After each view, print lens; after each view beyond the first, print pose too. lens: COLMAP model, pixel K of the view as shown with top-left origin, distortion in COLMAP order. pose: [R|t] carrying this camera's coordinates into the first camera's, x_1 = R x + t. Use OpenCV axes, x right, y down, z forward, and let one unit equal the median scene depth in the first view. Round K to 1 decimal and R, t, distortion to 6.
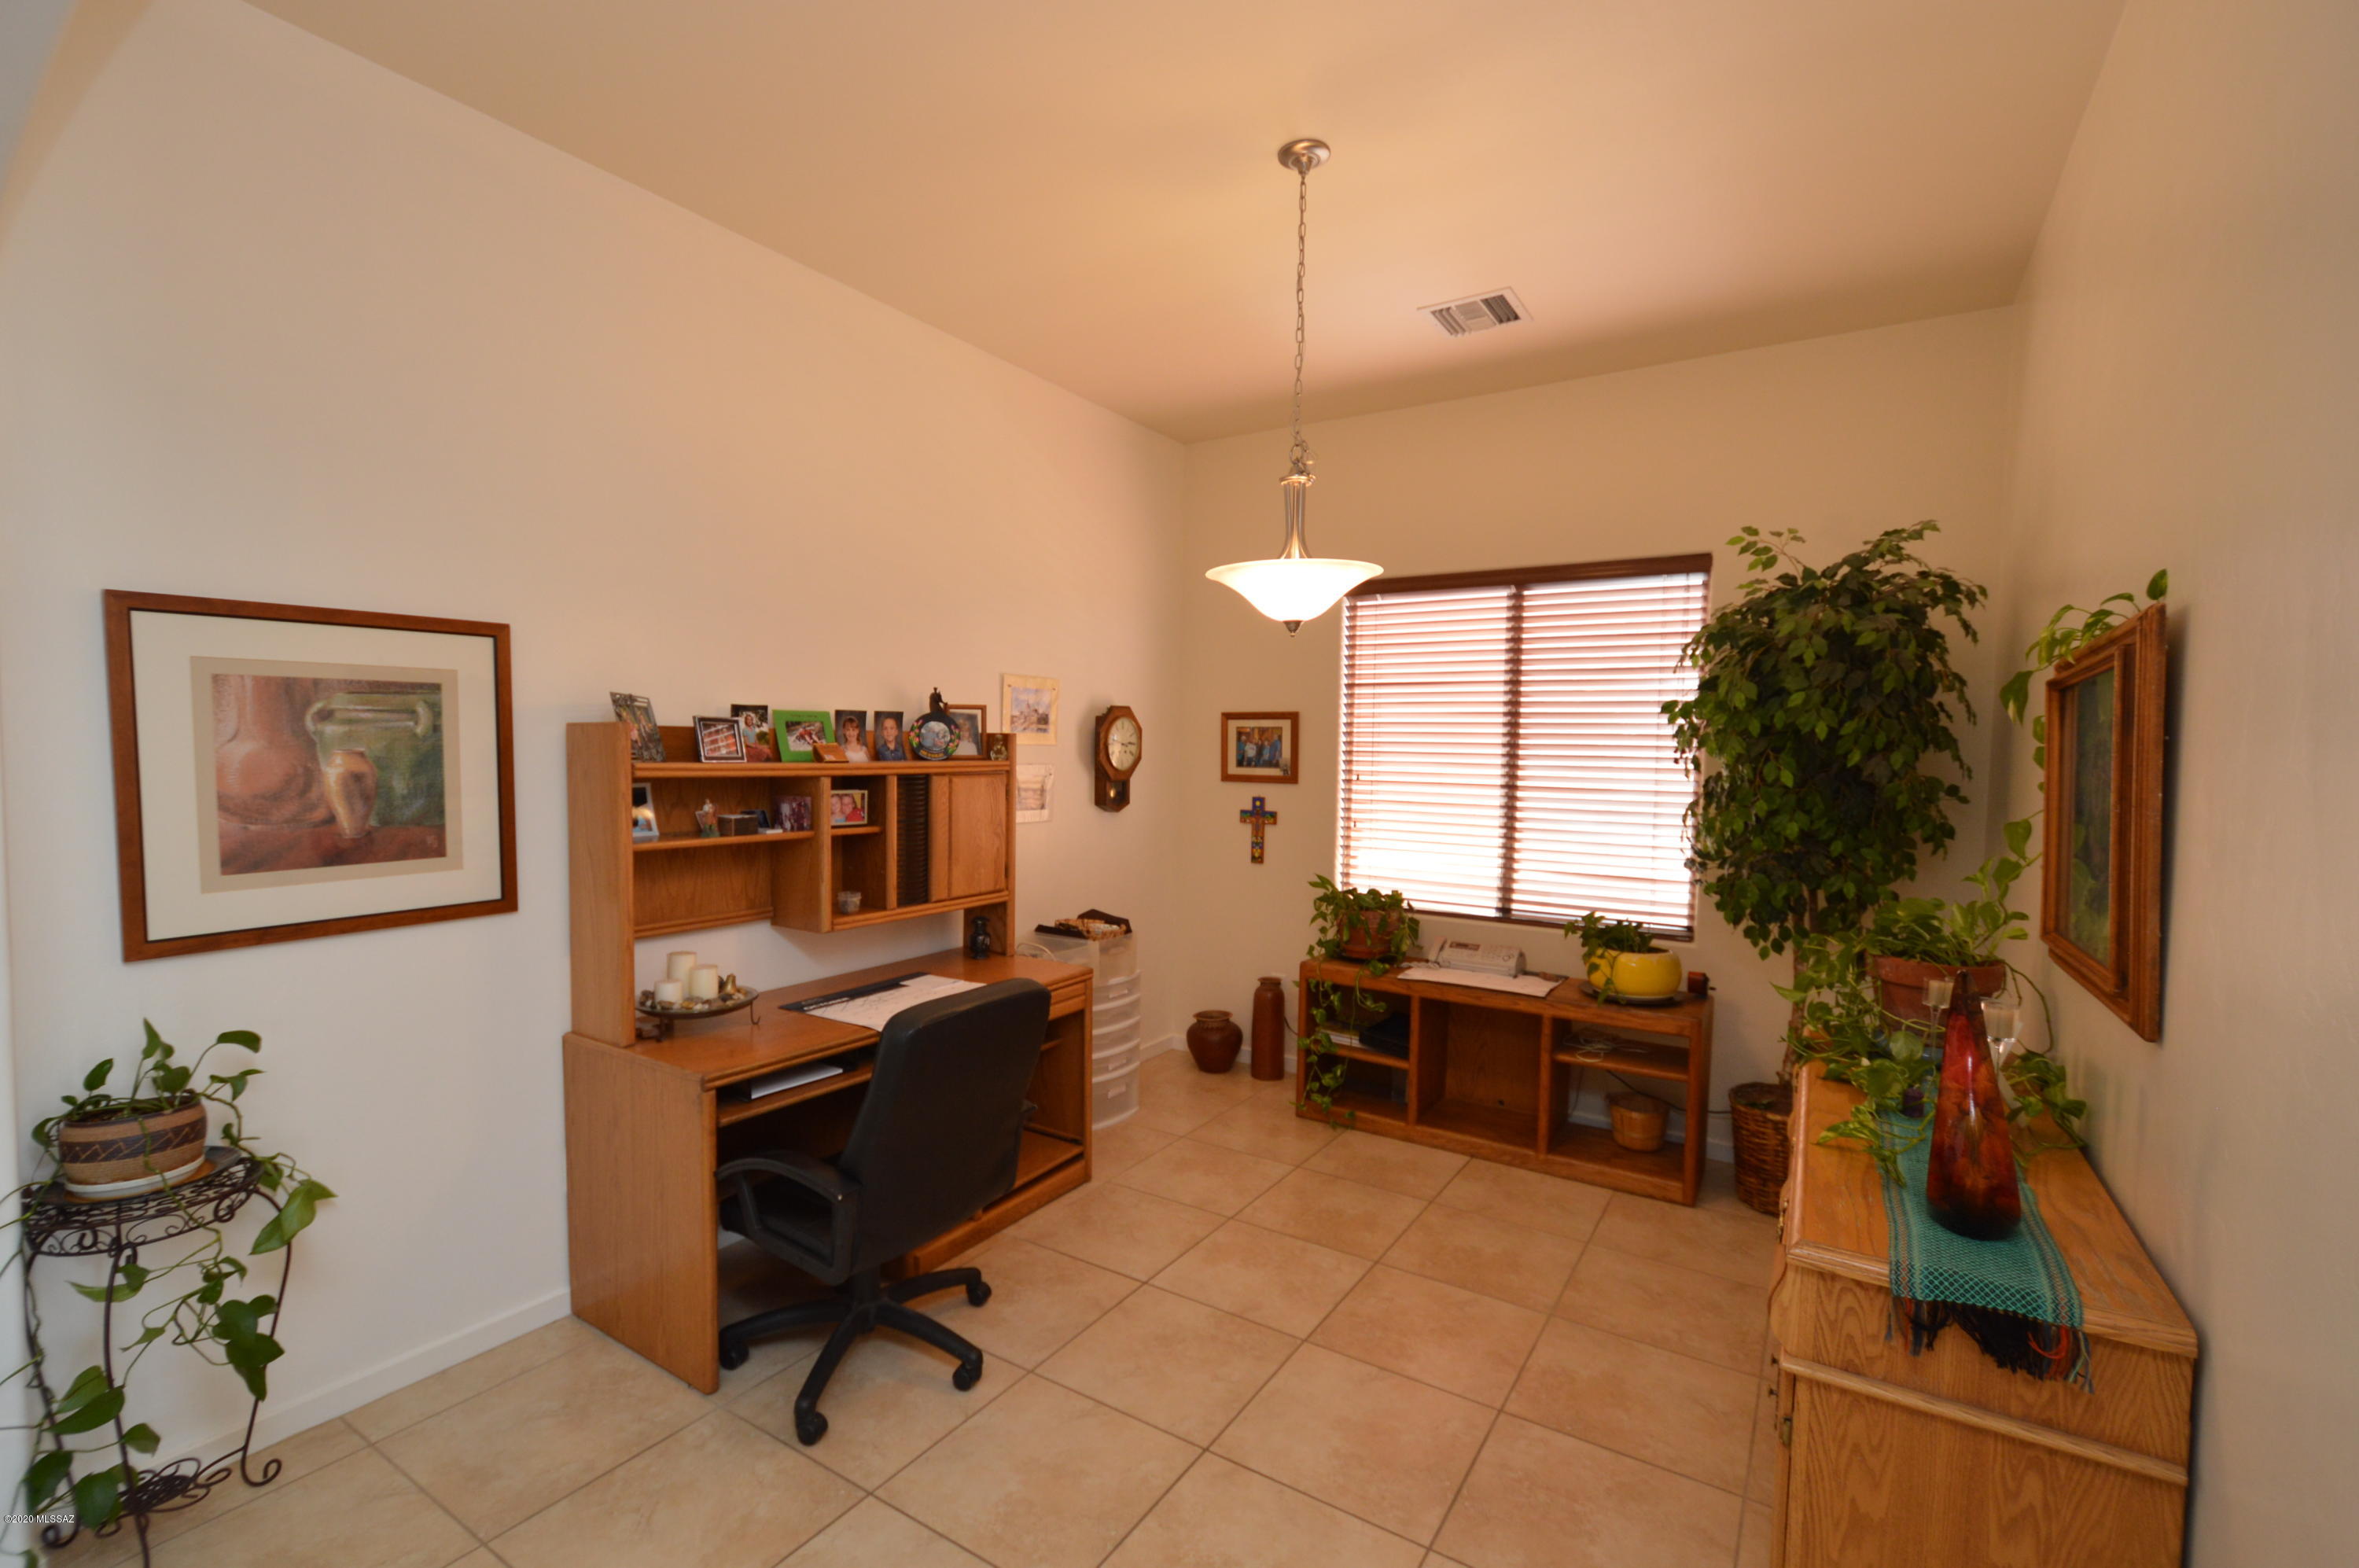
lens RADIAL K [[1036.5, 0, 1170.2], [0, 1036.5, 804.5], [0, 0, 1]] dist [0.000334, -0.005433]
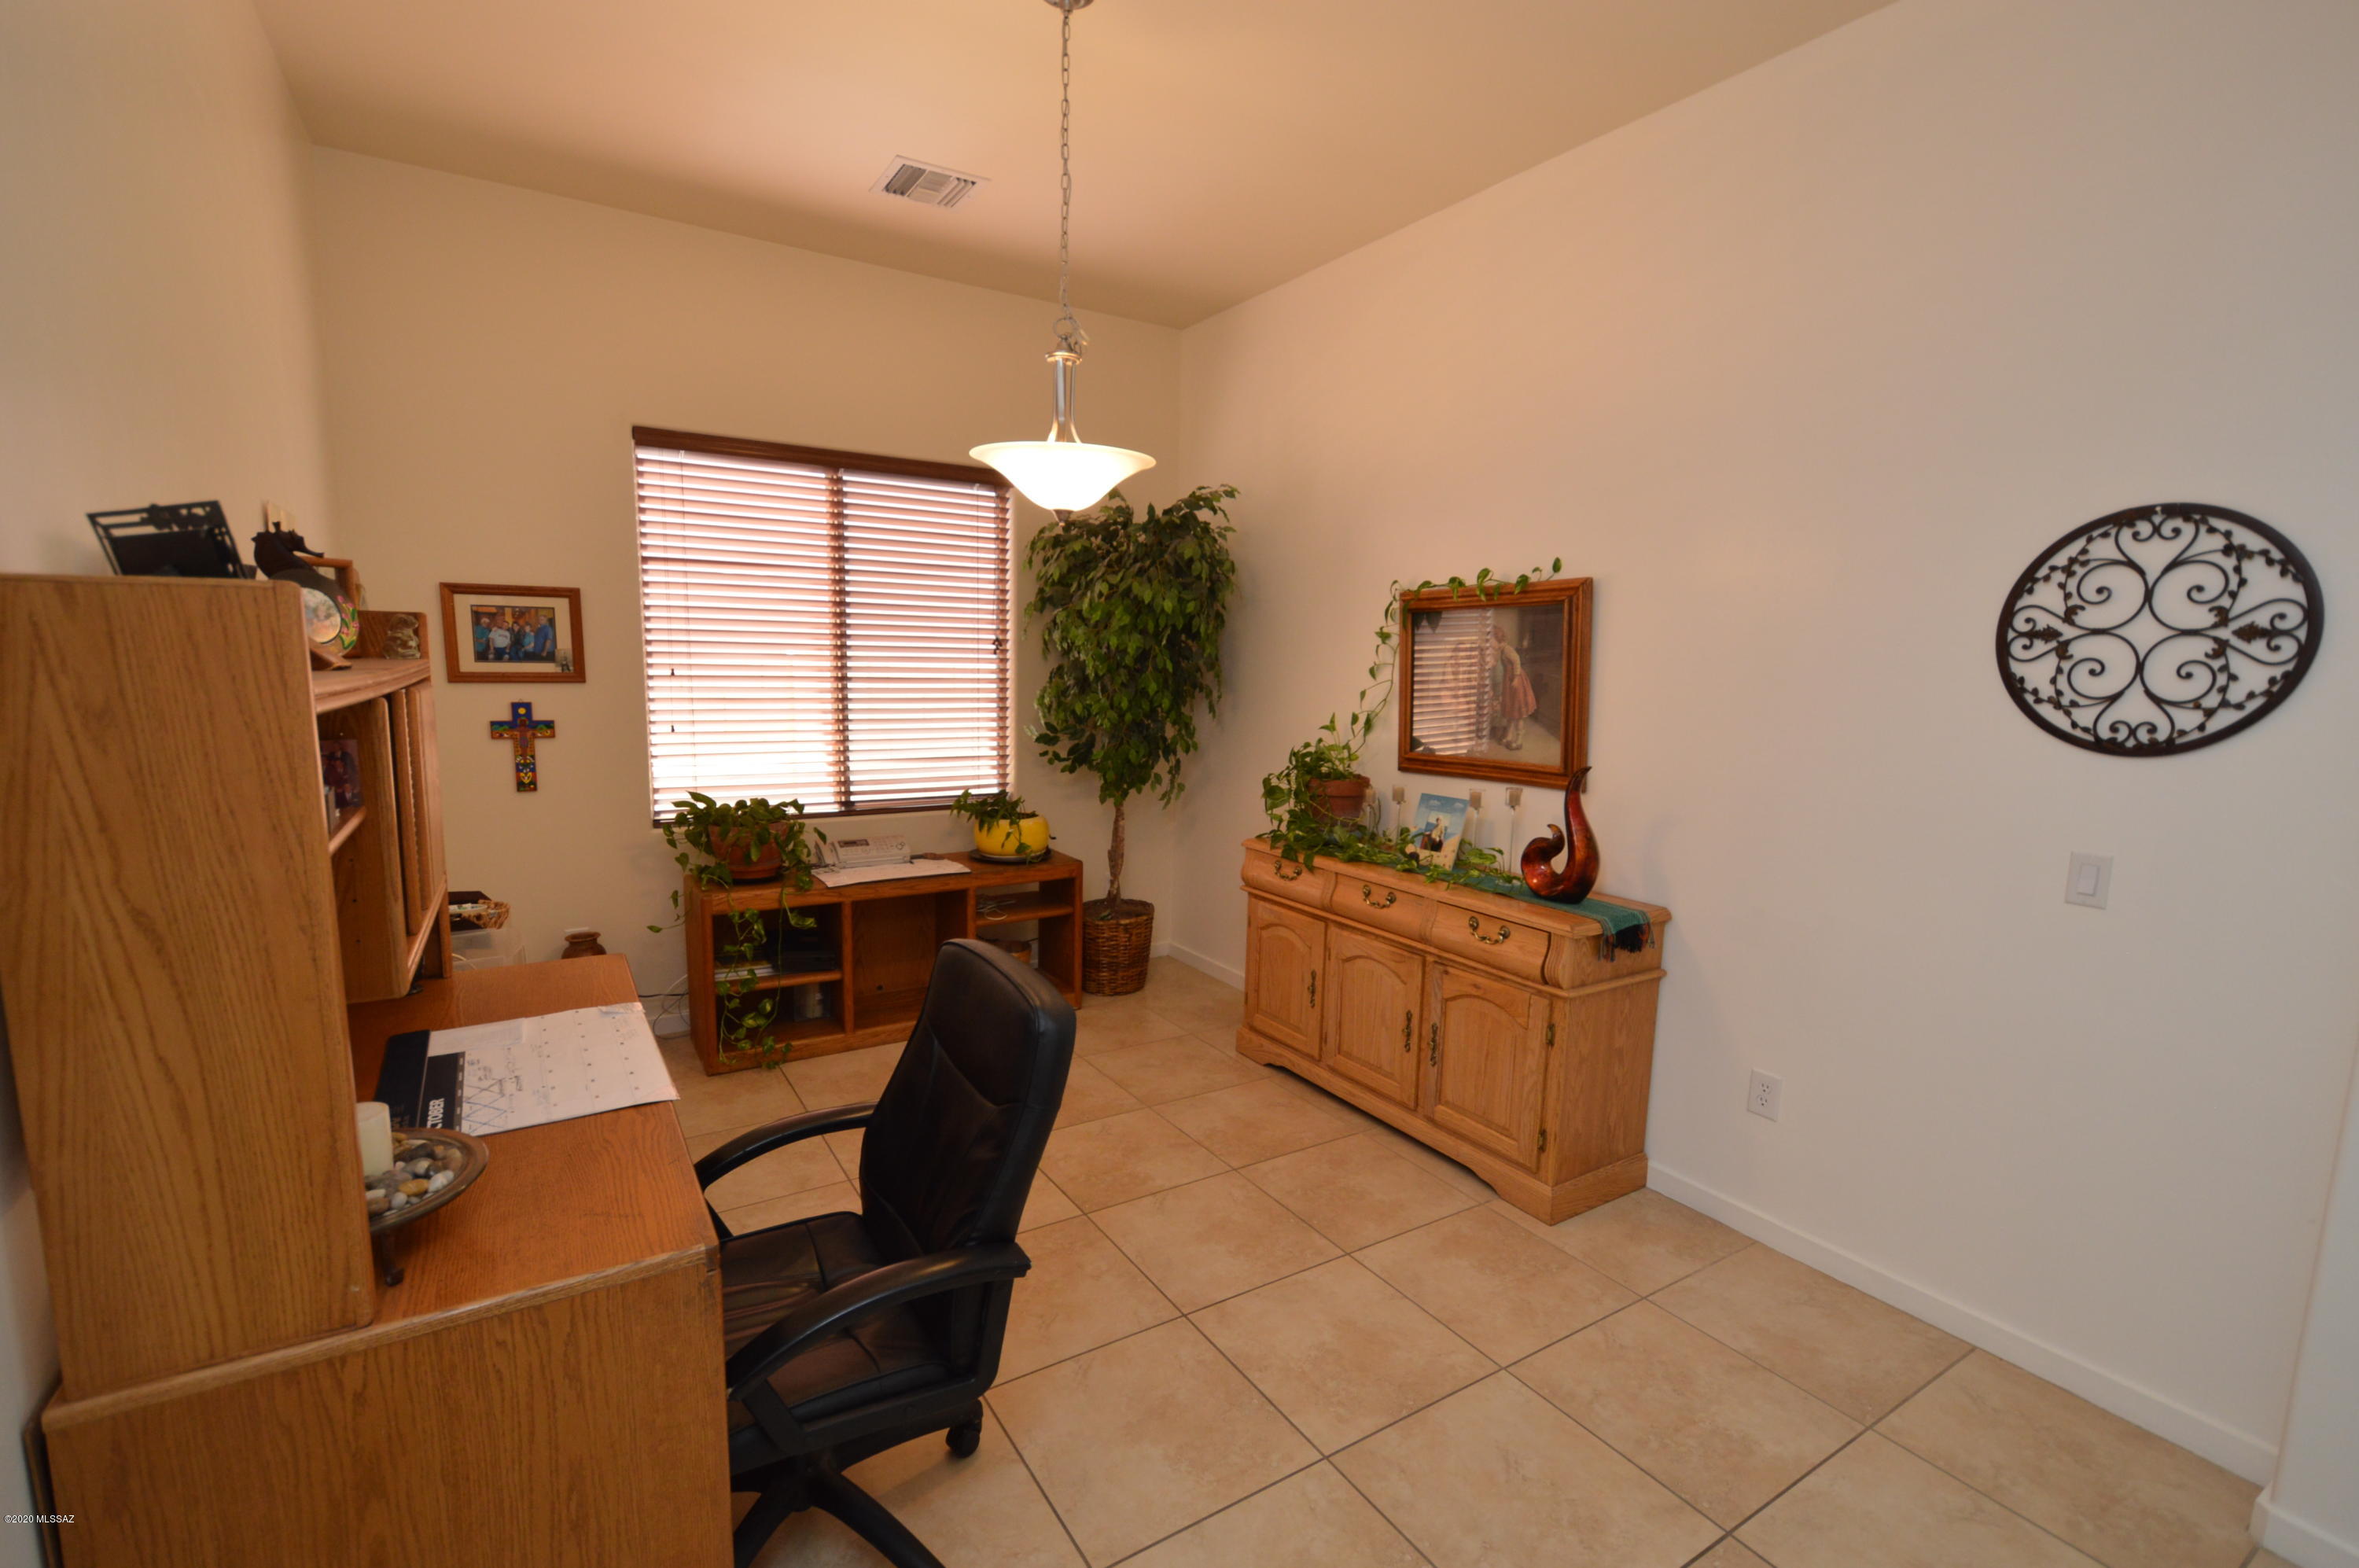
lens RADIAL K [[1036.5, 0, 1170.2], [0, 1036.5, 804.5], [0, 0, 1]] dist [0.000334, -0.005433]
pose [[0.422838, -0.138129, 0.895616, -0.513840], [0.035046, 0.990068, 0.136151, -0.025444], [-0.905527, -0.026182, 0.423479, 0.347541]]
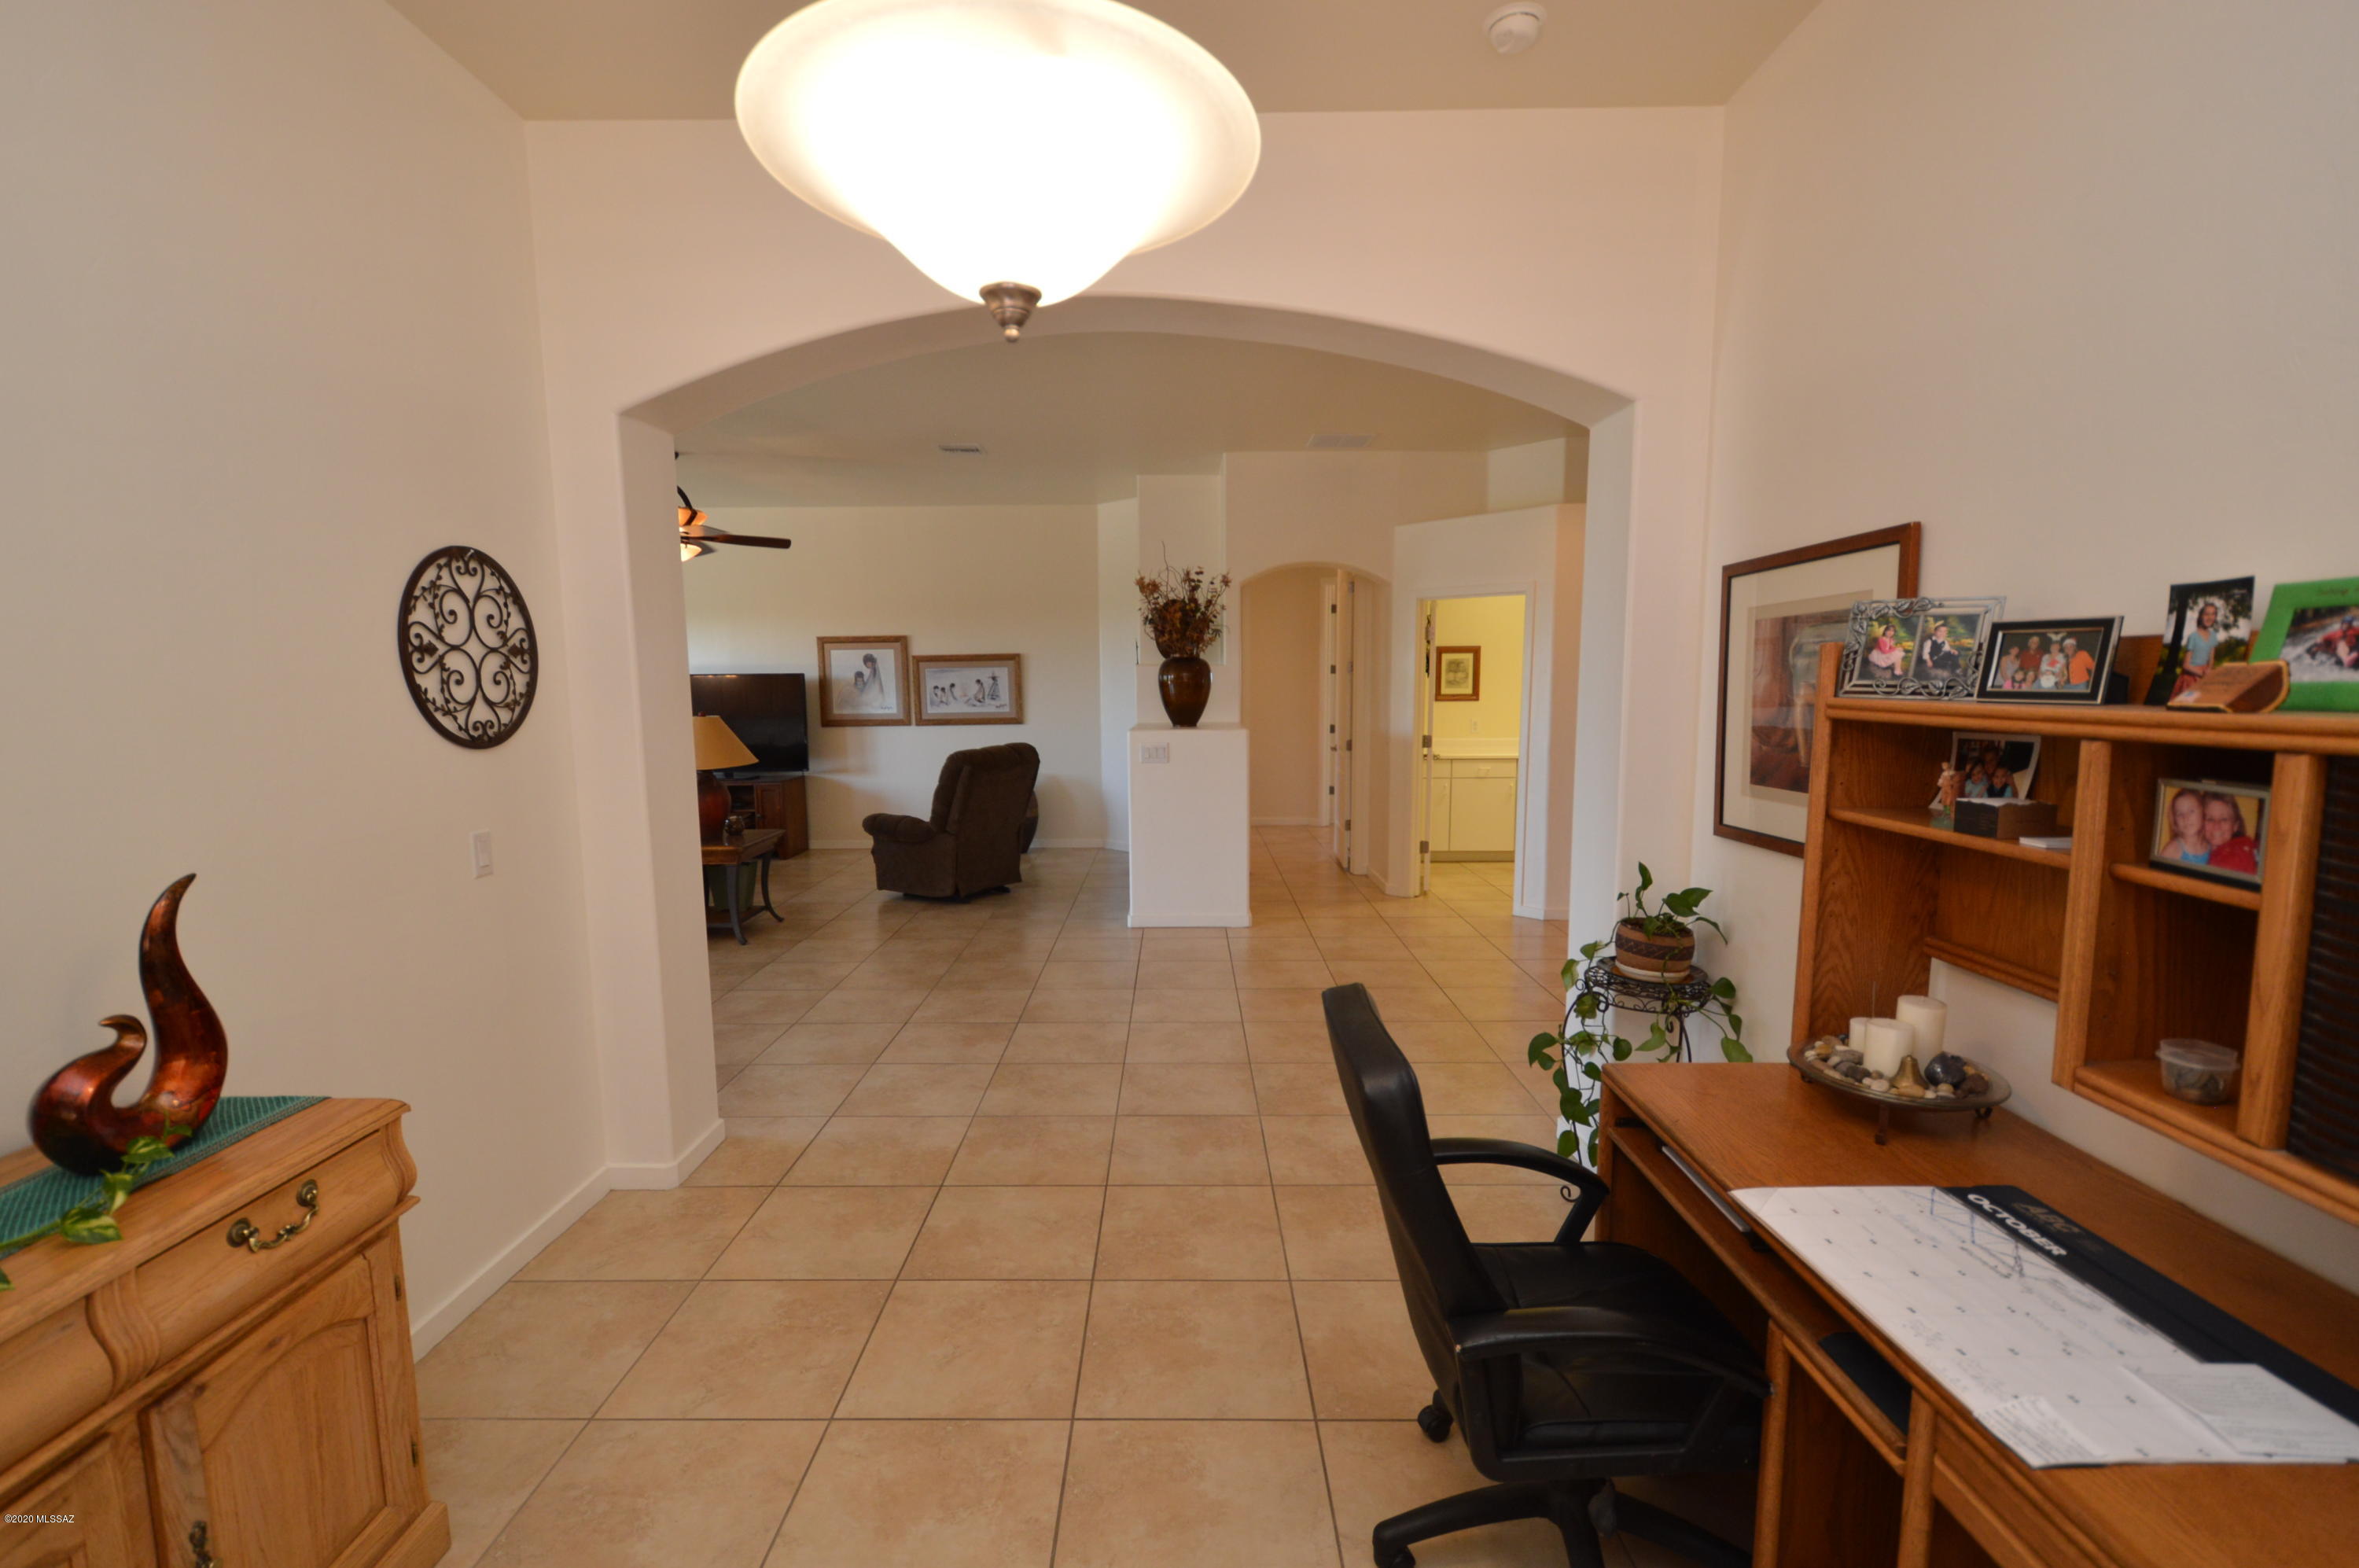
lens RADIAL K [[1036.5, 0, 1170.2], [0, 1036.5, 804.5], [0, 0, 1]] dist [0.000334, -0.005433]
pose [[-0.846174, 0.057634, -0.529782, 0.188421], [-0.032939, 0.986577, 0.159939, -0.046587], [0.531889, 0.152786, -0.832917, 0.945361]]
